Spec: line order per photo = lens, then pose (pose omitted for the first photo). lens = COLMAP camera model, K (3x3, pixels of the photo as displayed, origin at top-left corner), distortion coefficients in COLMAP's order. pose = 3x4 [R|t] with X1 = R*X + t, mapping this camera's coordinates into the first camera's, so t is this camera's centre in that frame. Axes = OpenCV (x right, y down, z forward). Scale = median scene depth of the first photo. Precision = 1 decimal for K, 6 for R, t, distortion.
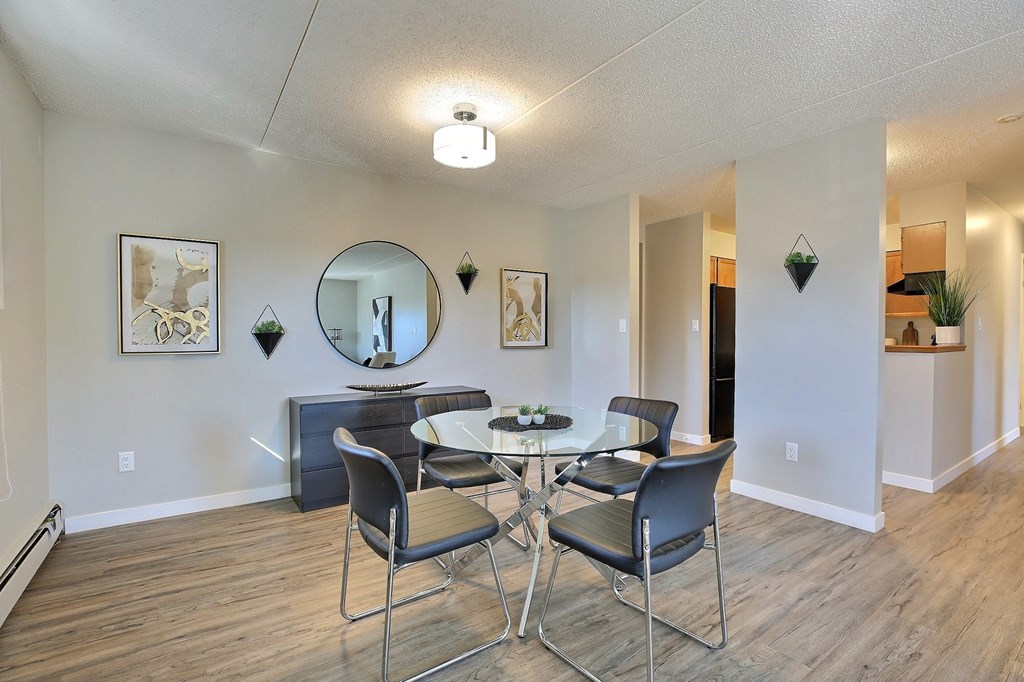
lens RADIAL K [[467.6, 0, 511.1], [0, 467.6, 342.6], [0, 0, 1]] dist [-0.051251, 0.015107]
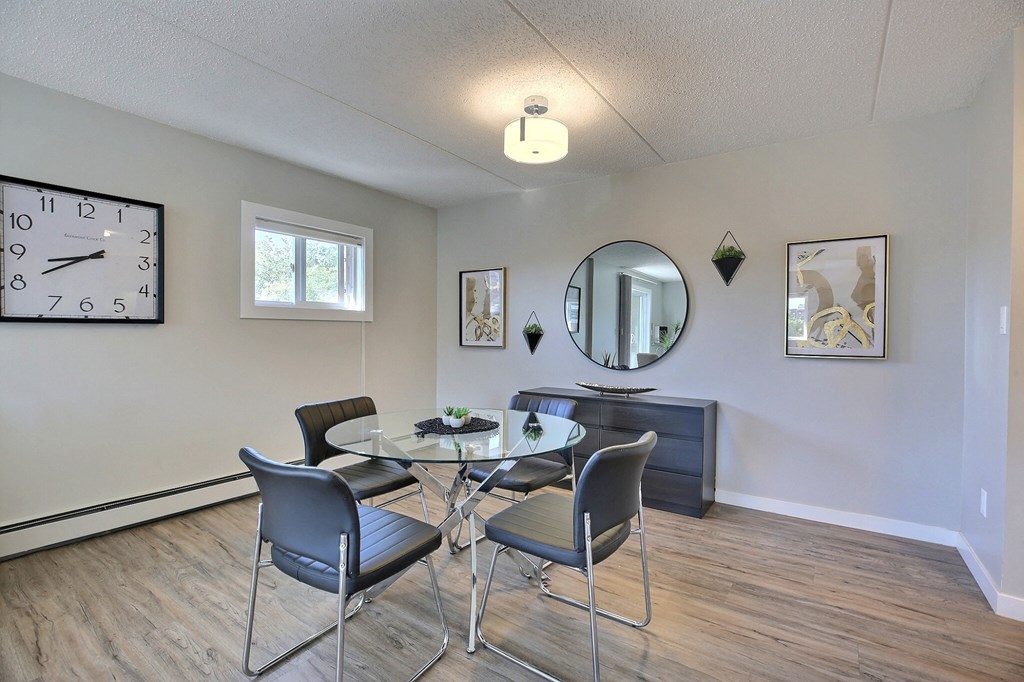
lens RADIAL K [[467.6, 0, 511.1], [0, 467.6, 342.6], [0, 0, 1]] dist [-0.051251, 0.015107]
pose [[0.351273, 0.019248, -0.936075, 0.685110], [-0.024125, 0.999643, 0.011502, -0.010455], [0.935962, 0.018543, 0.351612, 0.531501]]
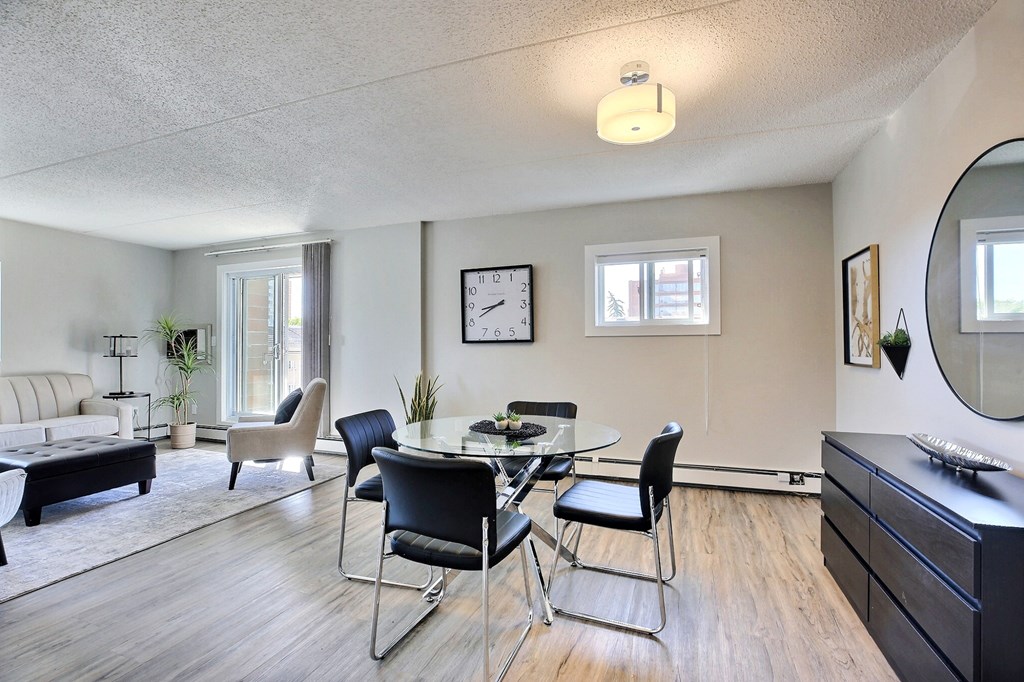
lens RADIAL K [[467.6, 0, 511.1], [0, 467.6, 342.6], [0, 0, 1]] dist [-0.051251, 0.015107]
pose [[-0.811425, -0.004015, -0.584442, 0.463565], [-0.009075, 0.999942, 0.005730, -0.028608], [0.584386, 0.009953, -0.811415, 1.311867]]
